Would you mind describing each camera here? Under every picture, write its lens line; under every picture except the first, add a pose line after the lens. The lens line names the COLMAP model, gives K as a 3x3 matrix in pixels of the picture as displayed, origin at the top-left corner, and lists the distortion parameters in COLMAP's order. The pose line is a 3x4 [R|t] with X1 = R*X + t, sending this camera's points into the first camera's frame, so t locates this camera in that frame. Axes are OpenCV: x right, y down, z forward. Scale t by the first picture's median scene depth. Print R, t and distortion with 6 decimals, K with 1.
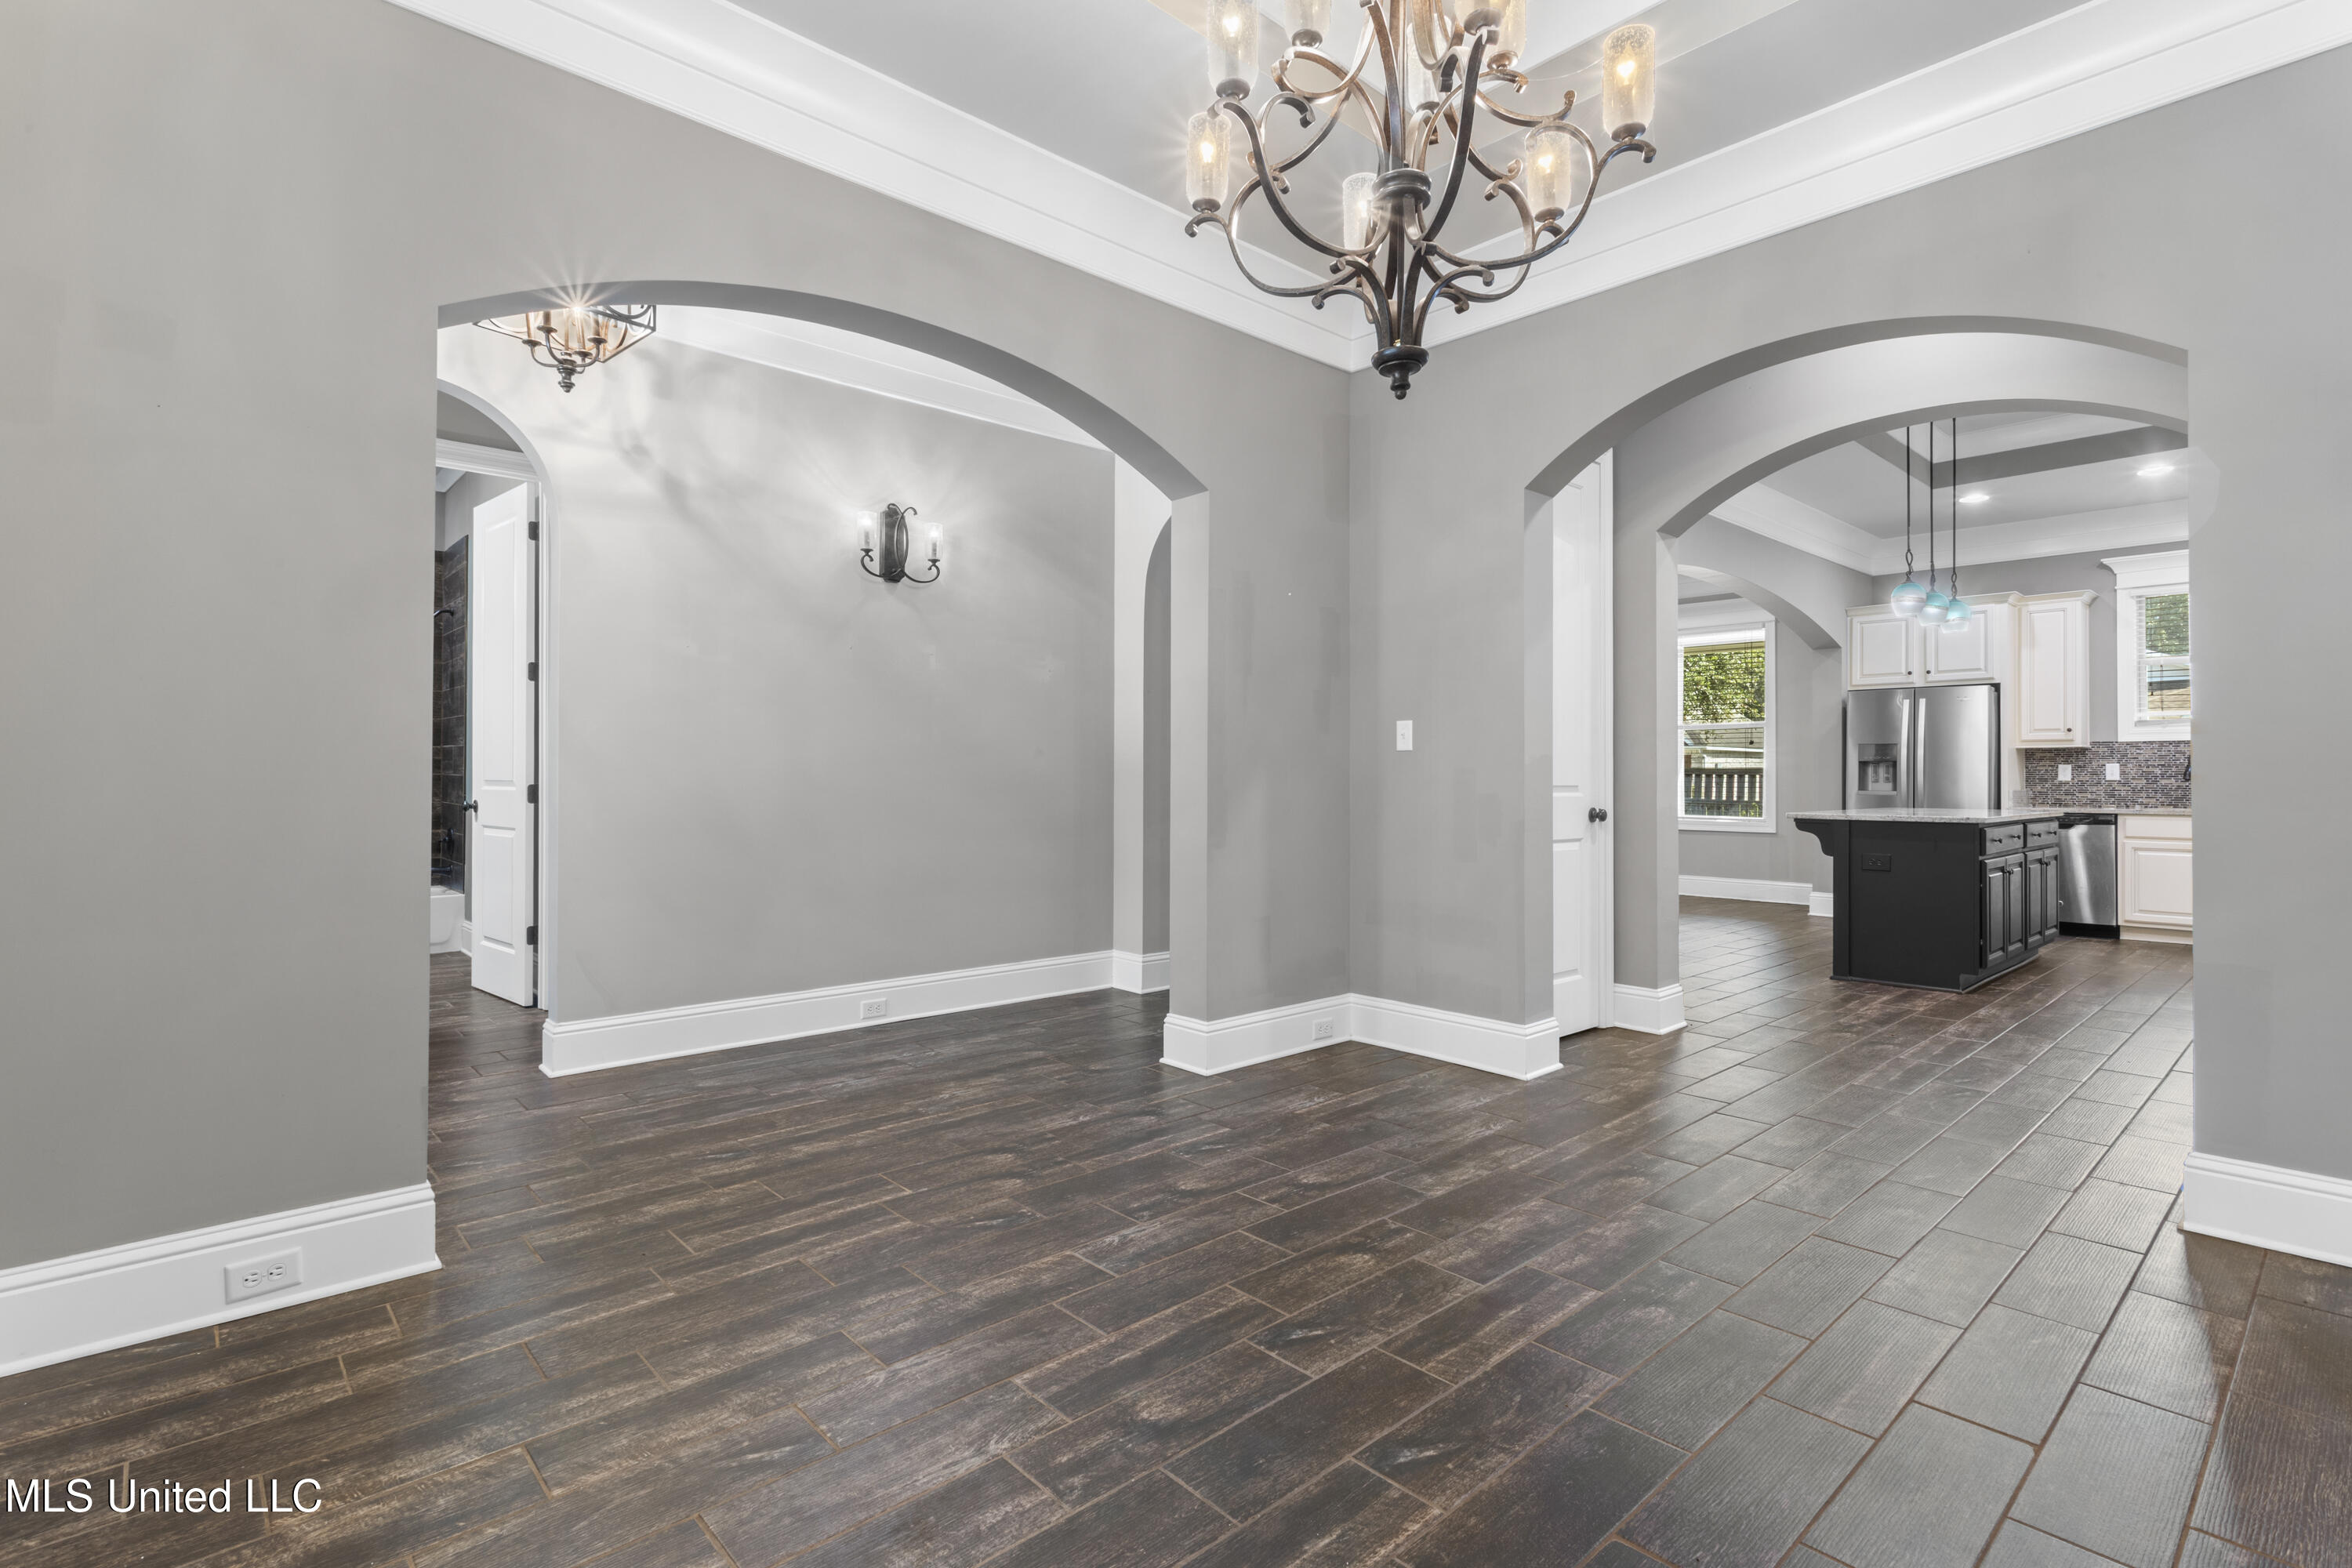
lens RADIAL K [[1108.4, 0, 1168.2], [0, 1108.4, 781.6], [0, 0, 1]] dist [-0.001850, 0.000858]
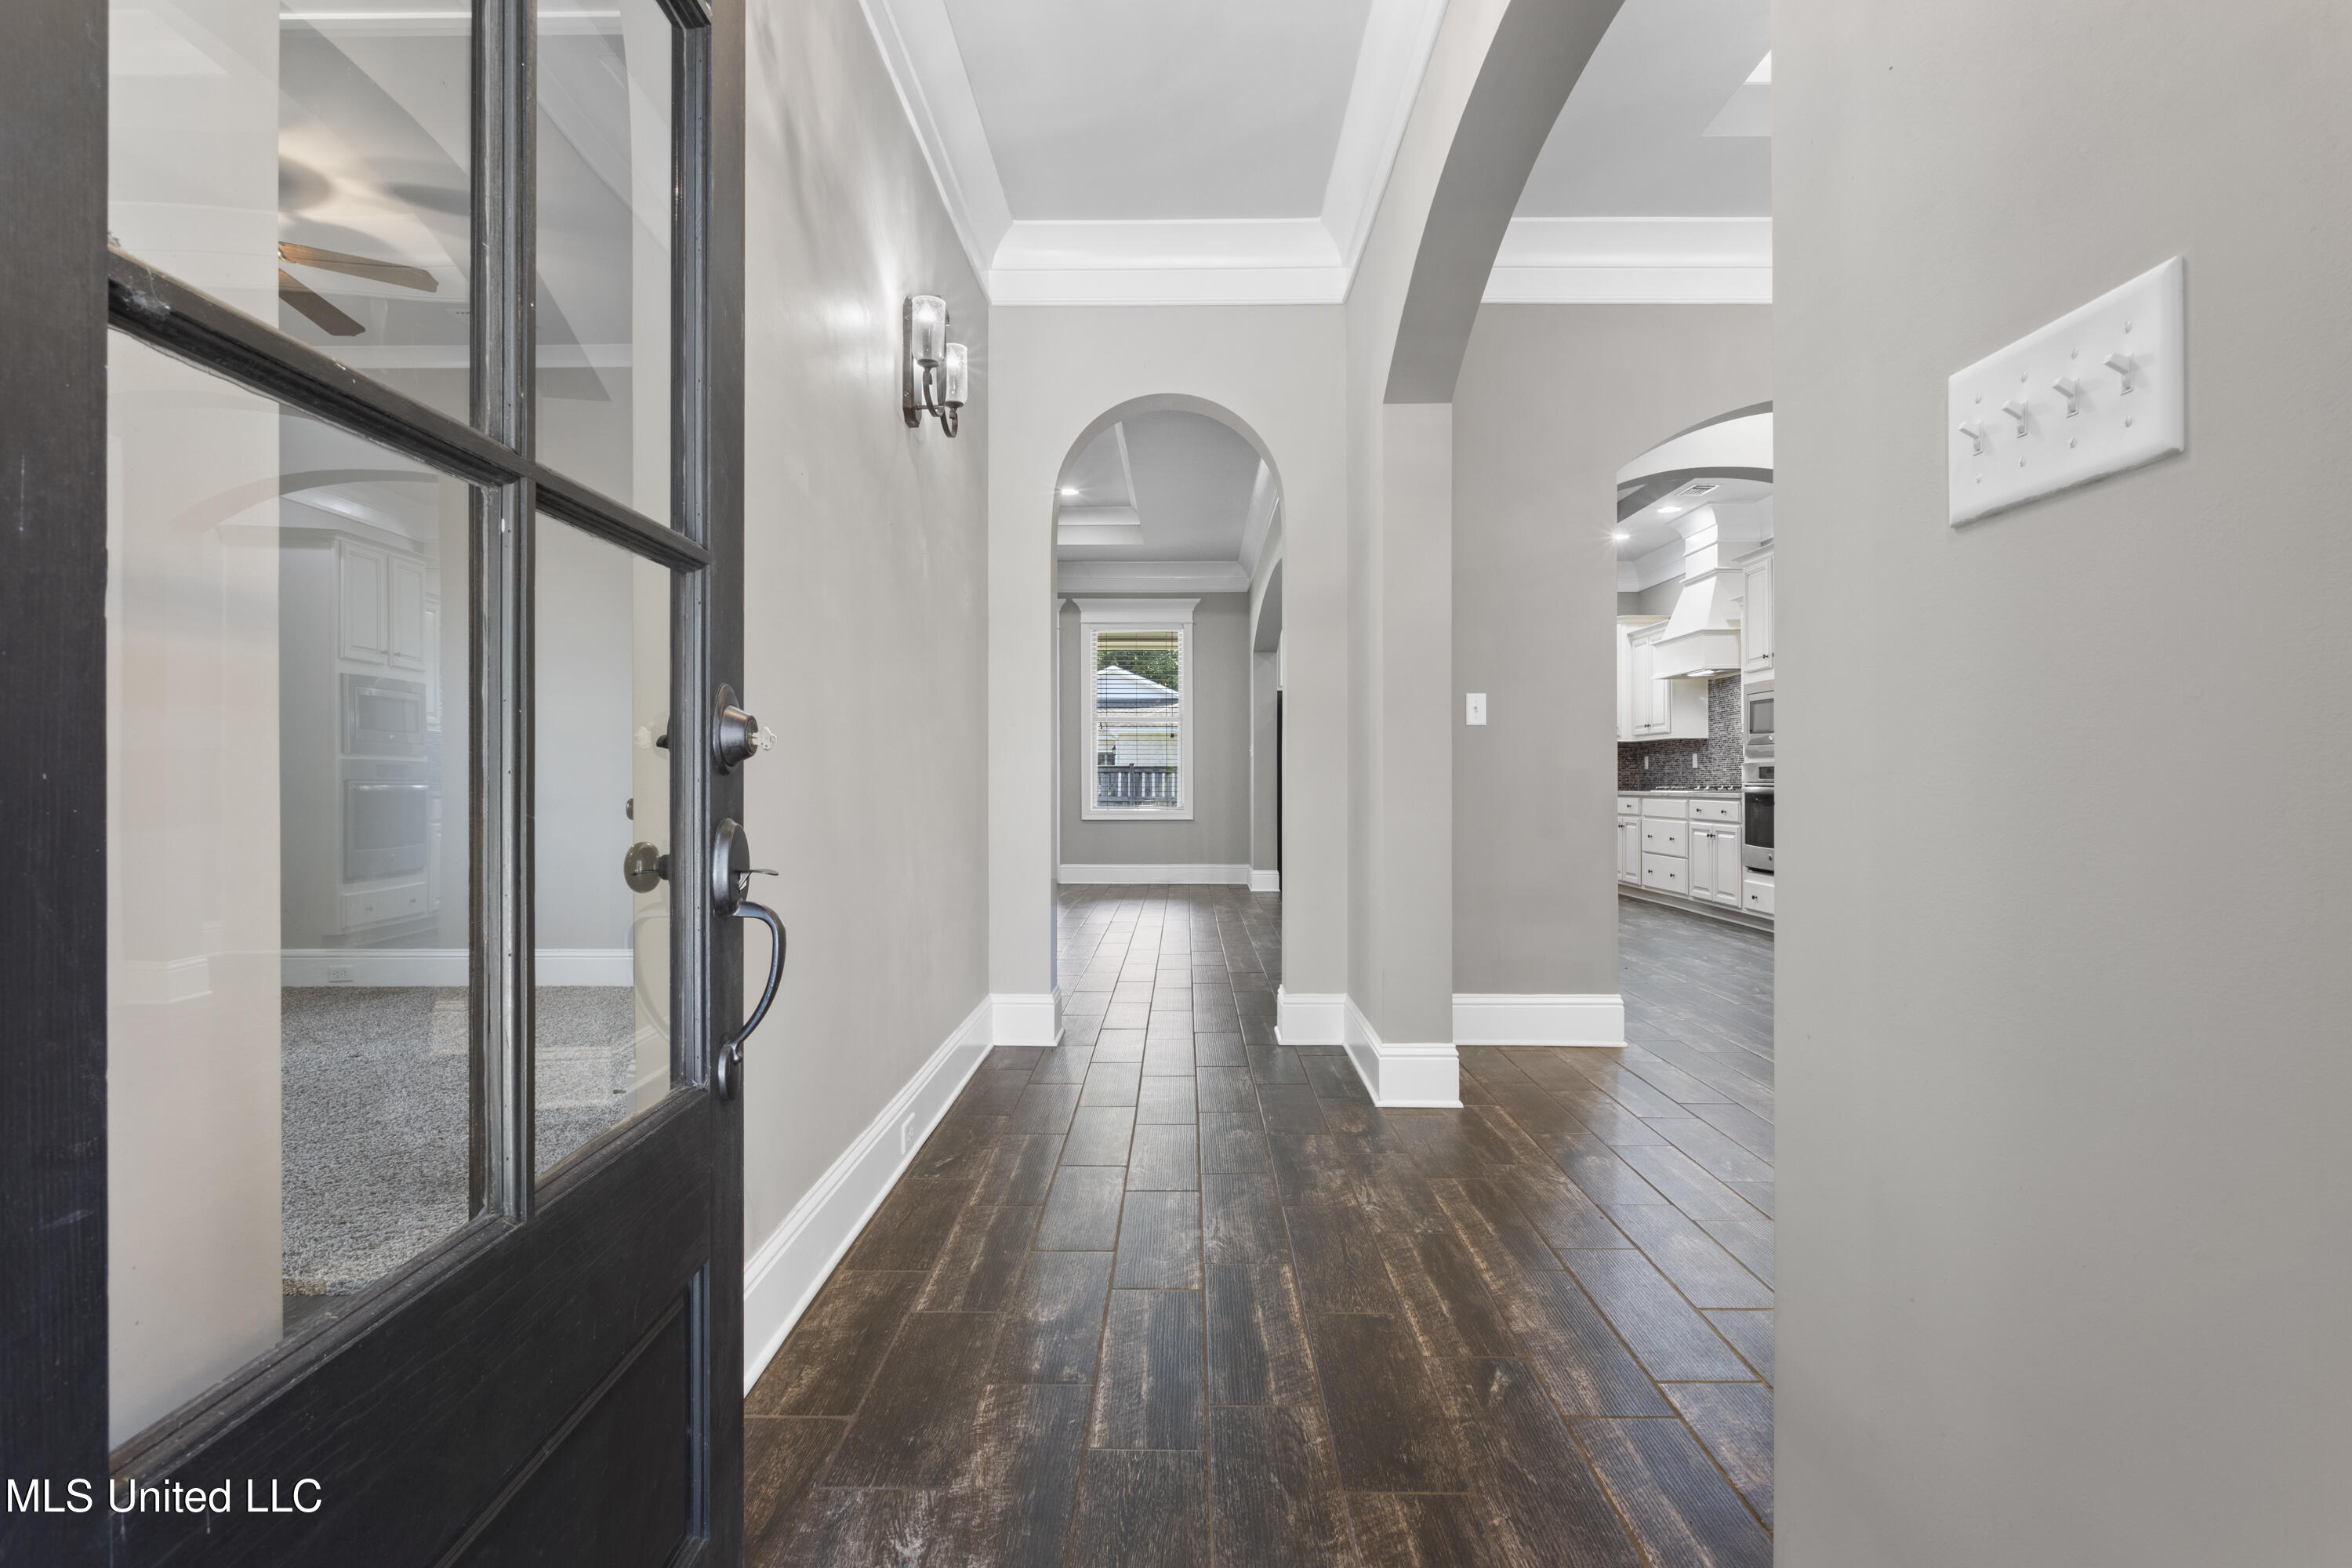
lens RADIAL K [[1182.7, 0, 1186.4], [0, 1182.7, 775.4], [0, 0, 1]] dist [-0.005658, -0.001202]
pose [[0.656672, 0.005133, 0.754159, -0.815249], [0.006271, 0.999905, -0.012266, 0.029252], [-0.754150, 0.012784, 0.656577, 0.610914]]
